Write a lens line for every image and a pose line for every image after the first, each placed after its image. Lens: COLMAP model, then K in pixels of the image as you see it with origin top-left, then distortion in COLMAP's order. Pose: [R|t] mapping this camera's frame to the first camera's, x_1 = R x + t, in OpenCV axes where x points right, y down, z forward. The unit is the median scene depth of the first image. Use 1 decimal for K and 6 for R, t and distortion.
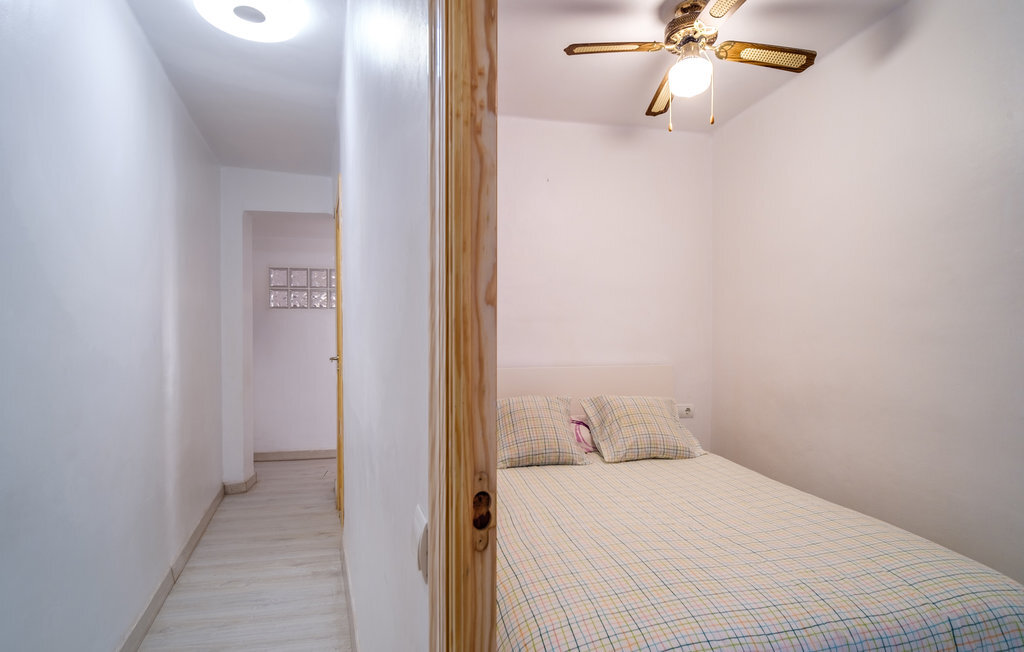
lens RADIAL K [[498.3, 0, 514.5], [0, 498.3, 324.4], [0, 0, 1]] dist [-0.000609, -0.001101]
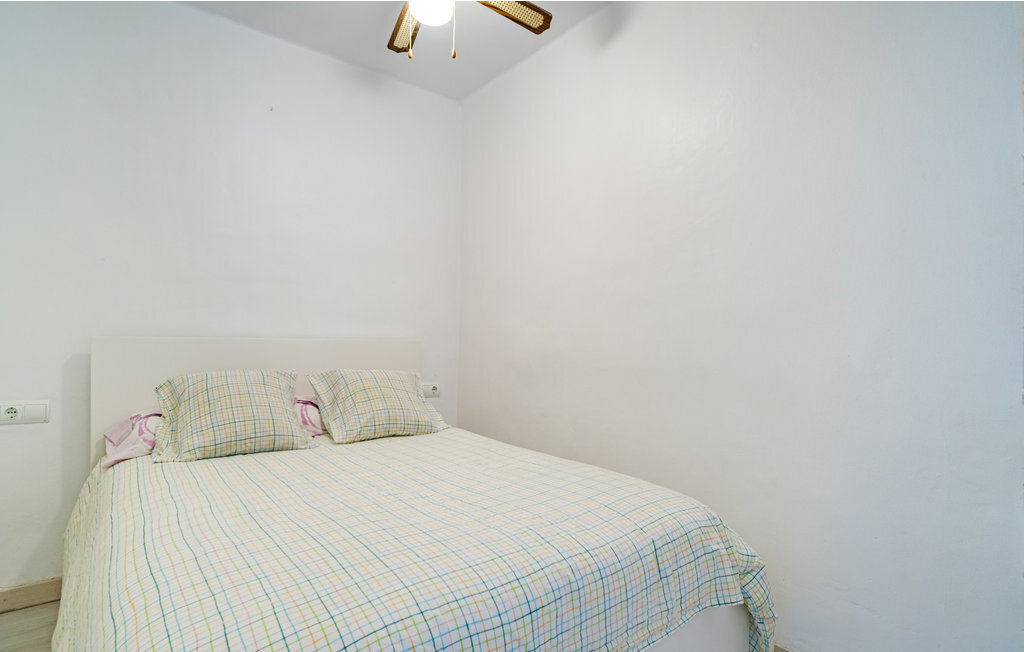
lens RADIAL K [[498.3, 0, 509.5], [0, 498.3, 329.6], [0, 0, 1]] dist [-0.000609, -0.001101]
pose [[0.898998, 0.016994, 0.437623, 0.117704], [-0.011944, 0.999827, -0.014289, 0.142579], [-0.437790, 0.007619, 0.899045, 0.159961]]
